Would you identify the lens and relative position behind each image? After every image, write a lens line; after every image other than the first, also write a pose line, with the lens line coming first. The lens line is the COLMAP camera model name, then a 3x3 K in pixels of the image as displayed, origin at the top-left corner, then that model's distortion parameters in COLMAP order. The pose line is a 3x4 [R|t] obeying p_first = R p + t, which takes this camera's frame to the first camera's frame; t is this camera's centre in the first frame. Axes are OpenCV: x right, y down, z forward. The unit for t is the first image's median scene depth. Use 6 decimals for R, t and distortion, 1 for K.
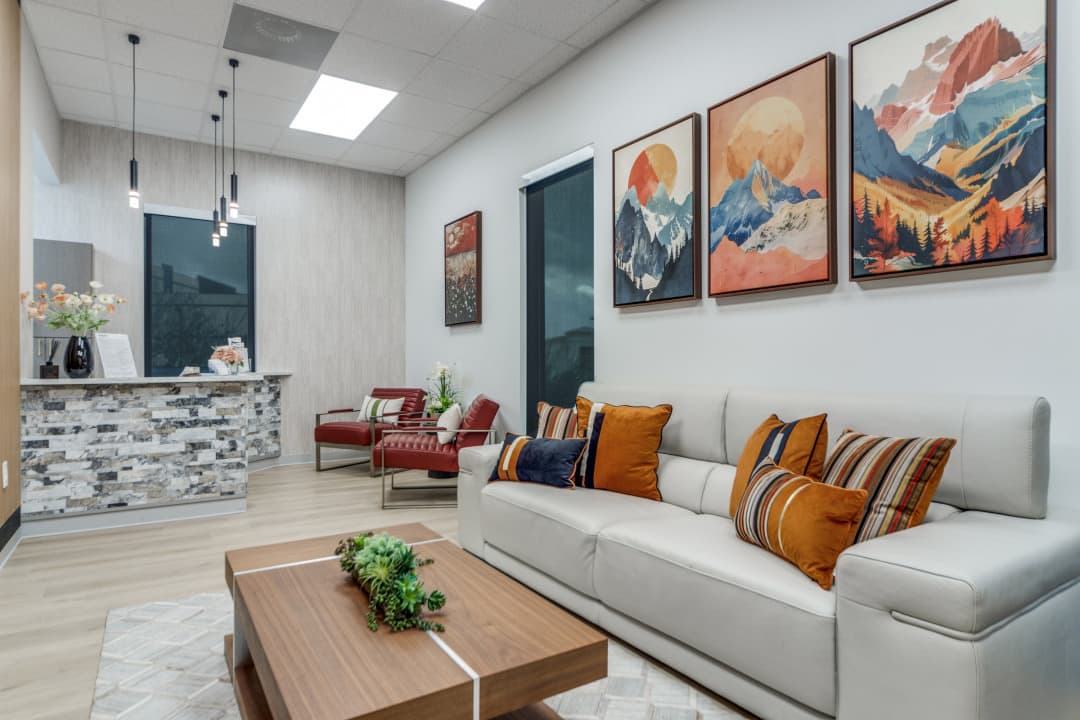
lens RADIAL K [[607.1, 0, 539.6], [0, 607.1, 361.5], [0, 0, 1]] dist [-0.002599, -0.000561]
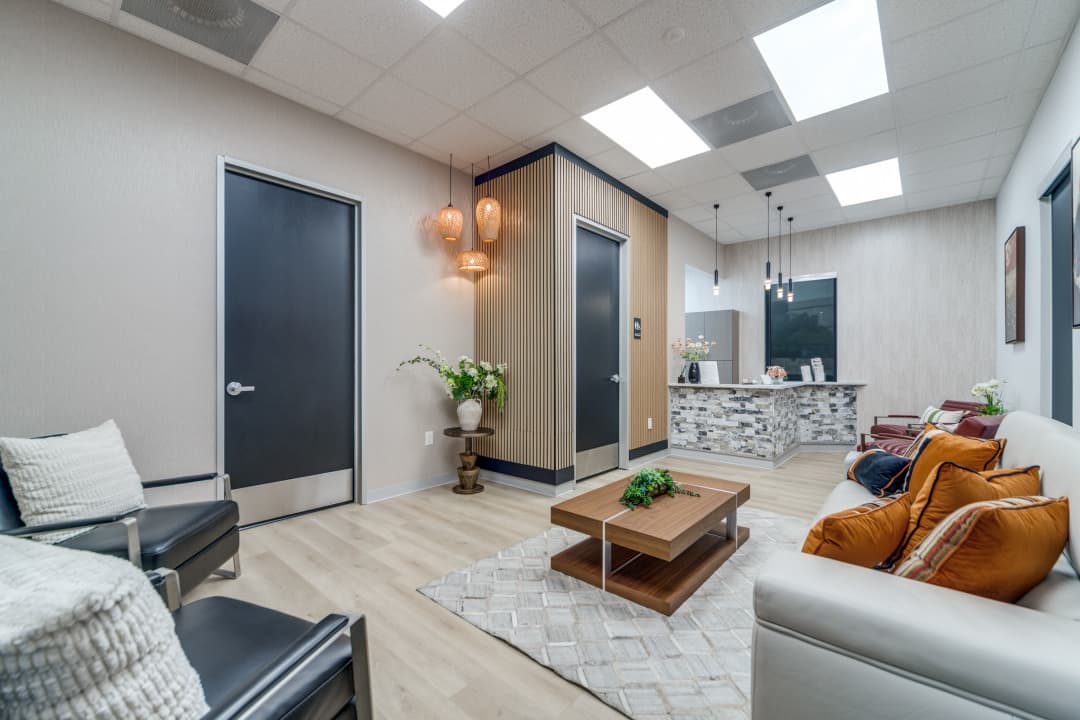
lens RADIAL K [[439.1, 0, 539.3], [0, 439.1, 362.7], [0, 0, 1]] dist [0.000784, 0.000148]
pose [[0.270388, -0.001277, -0.962751, 0.499558], [-0.001009, 0.999998, -0.001609, -0.037353], [0.962751, 0.001406, 0.270386, 0.087794]]
